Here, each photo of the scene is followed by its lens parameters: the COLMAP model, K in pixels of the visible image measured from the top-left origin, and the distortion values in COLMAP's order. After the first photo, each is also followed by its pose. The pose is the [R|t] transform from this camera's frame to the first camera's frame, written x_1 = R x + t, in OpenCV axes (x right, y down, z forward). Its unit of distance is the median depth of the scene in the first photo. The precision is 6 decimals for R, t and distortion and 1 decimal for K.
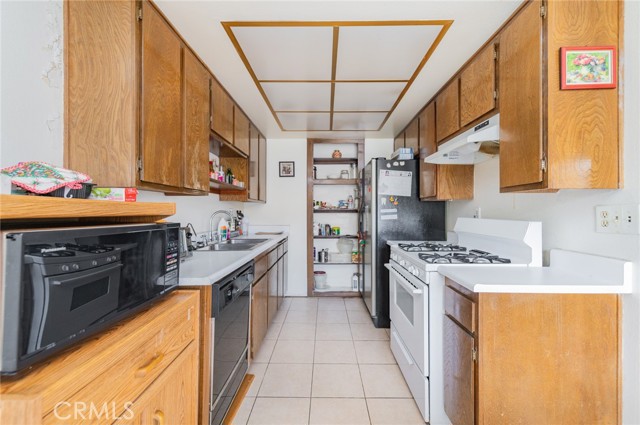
lens RADIAL K [[249.2, 0, 321.4], [0, 249.2, 209.9], [0, 0, 1]] dist [-0.000499, -0.000132]
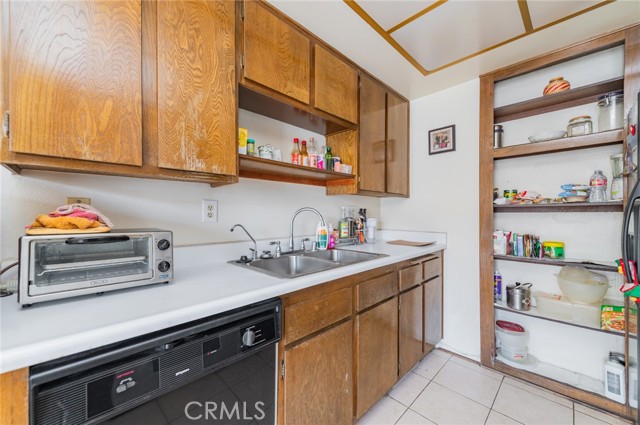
lens RADIAL K [[252.2, 0, 319.6], [0, 252.2, 213.8], [0, 0, 1]] dist [0.003644, -0.000099]
pose [[0.715213, 0.002350, -0.698902, 0.082811], [0.003623, 0.999968, 0.007069, 0.011449], [0.698897, -0.007588, 0.715182, 0.367170]]
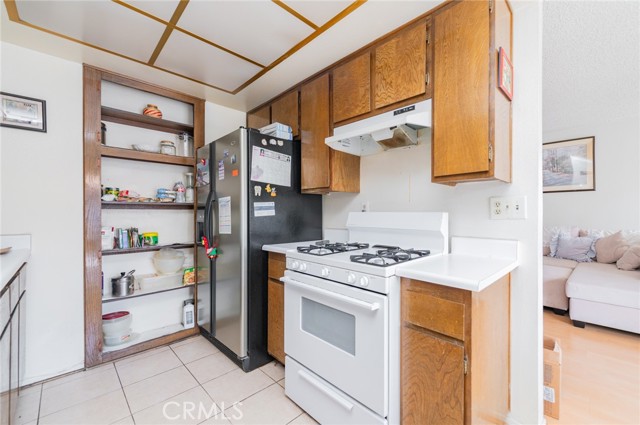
lens RADIAL K [[264.6, 0, 346.8], [0, 264.6, 214.9], [0, 0, 1]] dist [0.012846, -0.000403]
pose [[0.671420, -0.001370, 0.741076, -0.108885], [-0.004093, 0.999976, 0.005557, 0.022263], [-0.741066, -0.006764, 0.671398, 0.228202]]
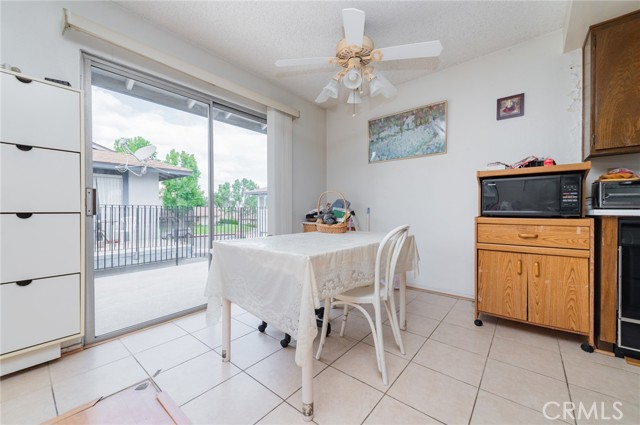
lens RADIAL K [[252.2, 0, 319.0], [0, 252.2, 211.7], [0, 0, 1]] dist [0.003644, -0.000099]
pose [[-0.626018, 0.009926, -0.779746, 0.561226], [0.008210, 0.999947, 0.006138, 0.087250], [0.779766, -0.002559, -0.626066, 0.214664]]
